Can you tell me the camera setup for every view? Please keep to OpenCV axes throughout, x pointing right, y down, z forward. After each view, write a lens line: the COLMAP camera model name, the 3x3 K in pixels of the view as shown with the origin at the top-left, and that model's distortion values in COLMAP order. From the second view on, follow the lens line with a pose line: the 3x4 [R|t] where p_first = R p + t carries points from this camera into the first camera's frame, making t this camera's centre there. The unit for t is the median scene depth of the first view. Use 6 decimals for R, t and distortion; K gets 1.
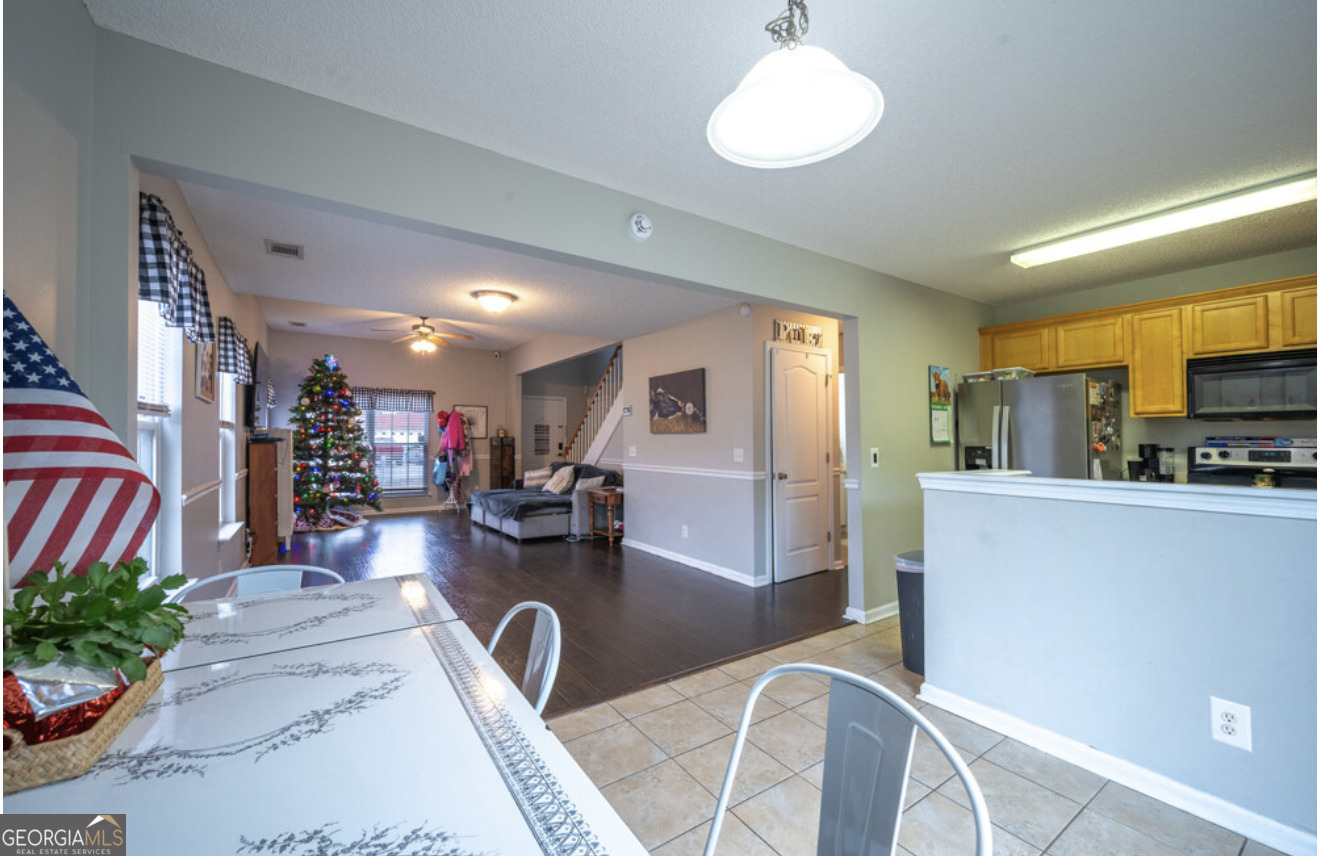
lens RADIAL K [[513.6, 0, 661.0], [0, 513.6, 430.4], [0, 0, 1]] dist [-0.006112, 0.000499]
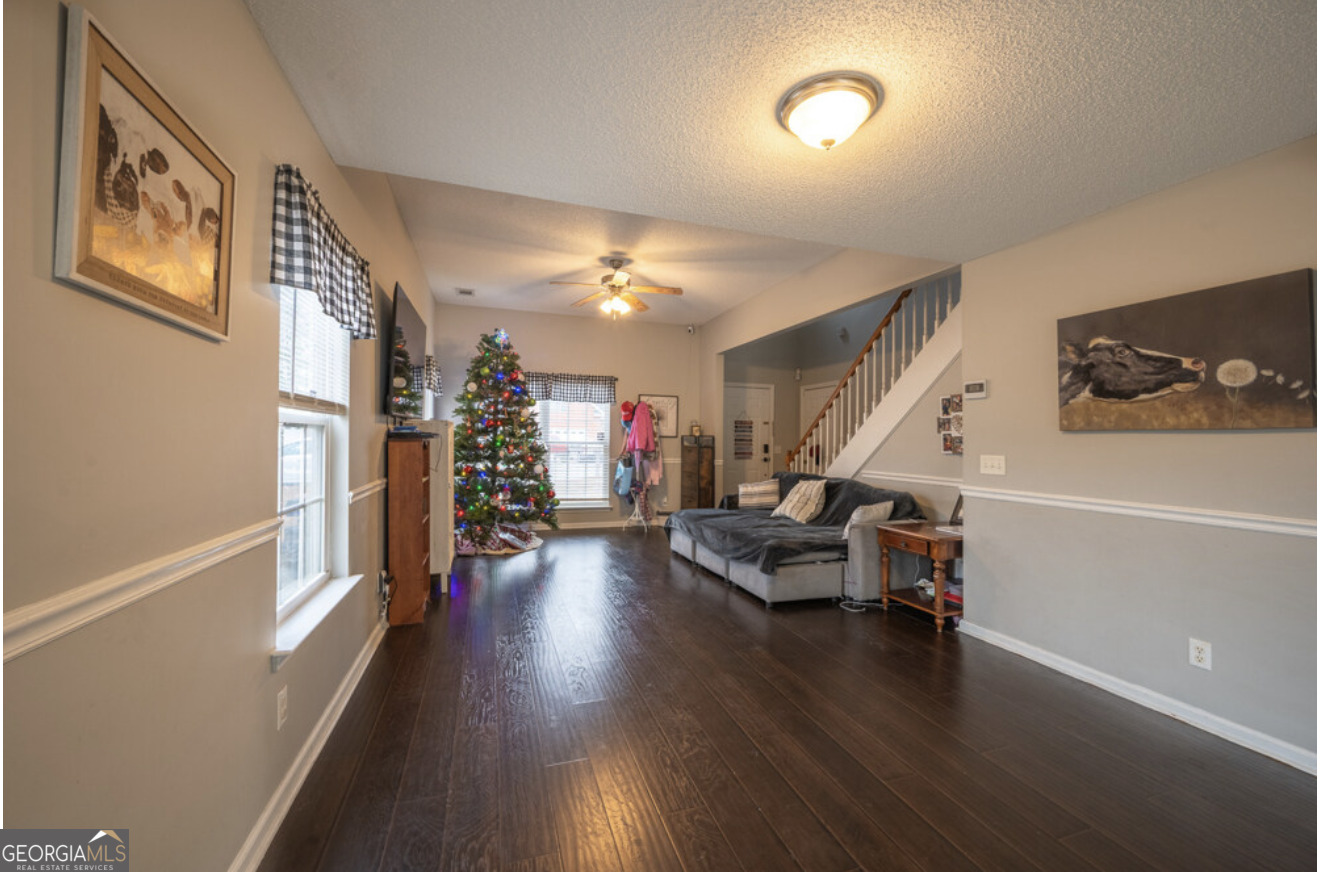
lens RADIAL K [[517.2, 0, 660.4], [0, 517.2, 436.4], [0, 0, 1]] dist [0.001012, -0.000522]
pose [[0.960745, 0.012033, -0.277171, -0.197340], [-0.008881, 0.999881, 0.012623, 0.006157], [0.277290, -0.009666, 0.960738, 0.318345]]
